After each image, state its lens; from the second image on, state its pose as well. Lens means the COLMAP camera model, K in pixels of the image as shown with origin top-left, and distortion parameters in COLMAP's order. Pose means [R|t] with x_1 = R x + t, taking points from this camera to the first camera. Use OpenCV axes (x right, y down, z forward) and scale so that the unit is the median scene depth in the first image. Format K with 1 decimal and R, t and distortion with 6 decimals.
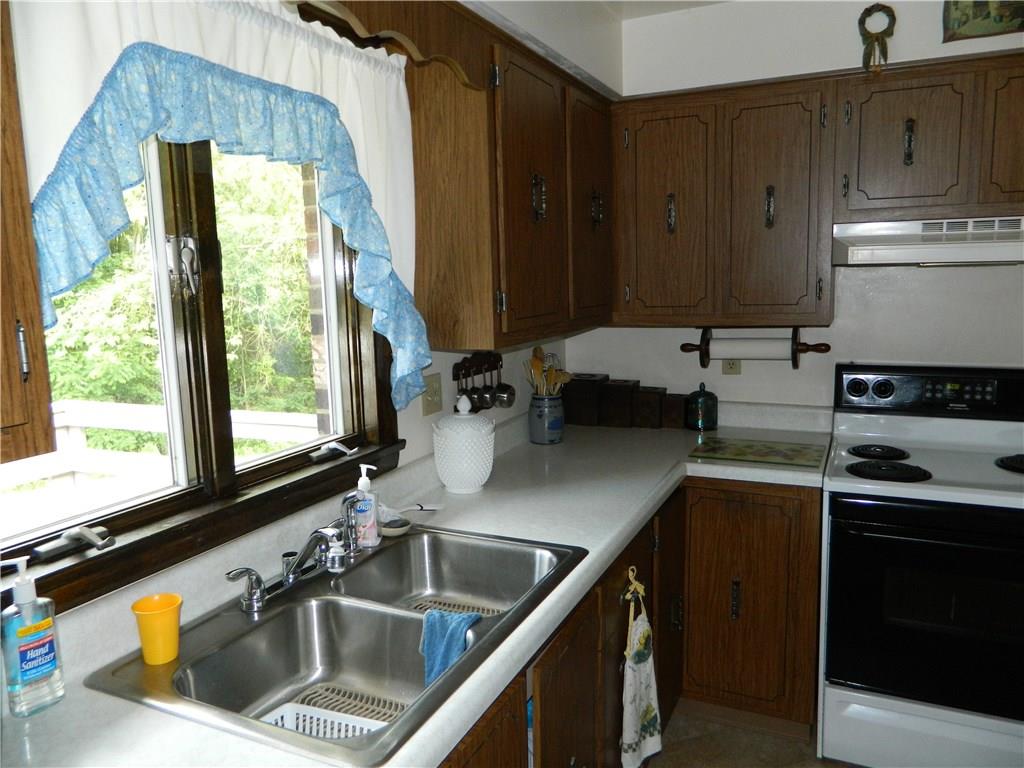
lens RADIAL K [[764.3, 0, 515.8], [0, 764.3, 380.0], [0, 0, 1]] dist [0.003506, 0.001496]
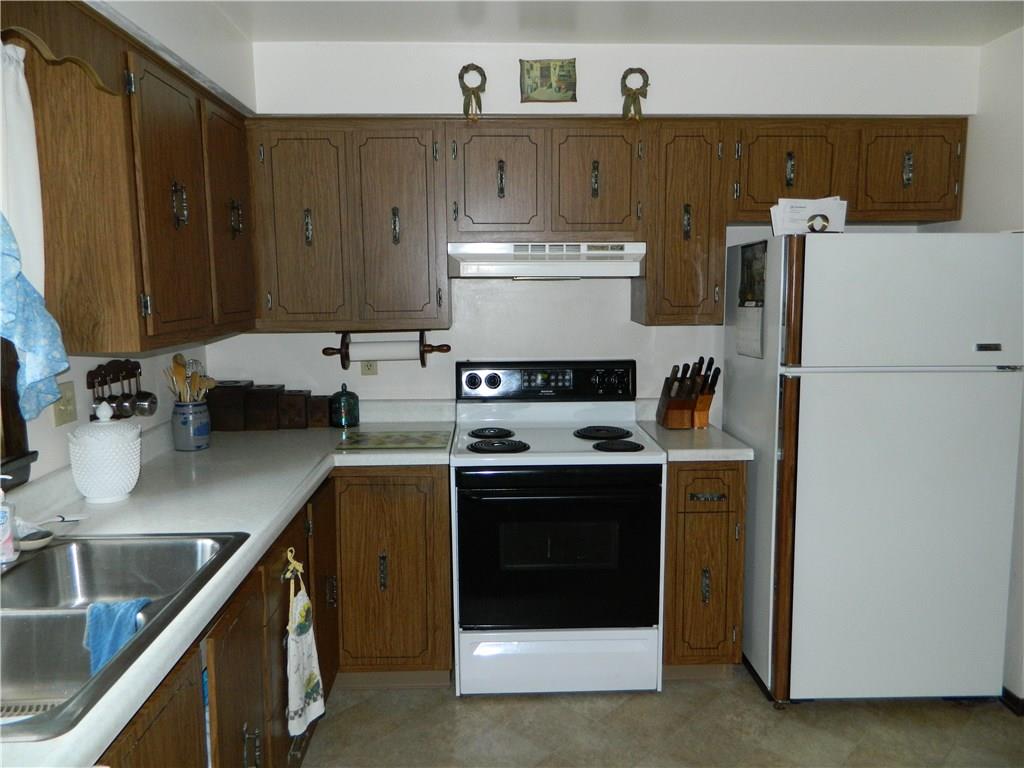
lens RADIAL K [[765.3, 0, 509.7], [0, 765.3, 394.5], [0, 0, 1]] dist [-0.000089, -0.000226]
pose [[0.895474, -0.045395, 0.442792, -0.036798], [0.046724, 0.998876, 0.007912, 0.027690], [-0.442654, 0.013604, 0.896589, -0.109350]]
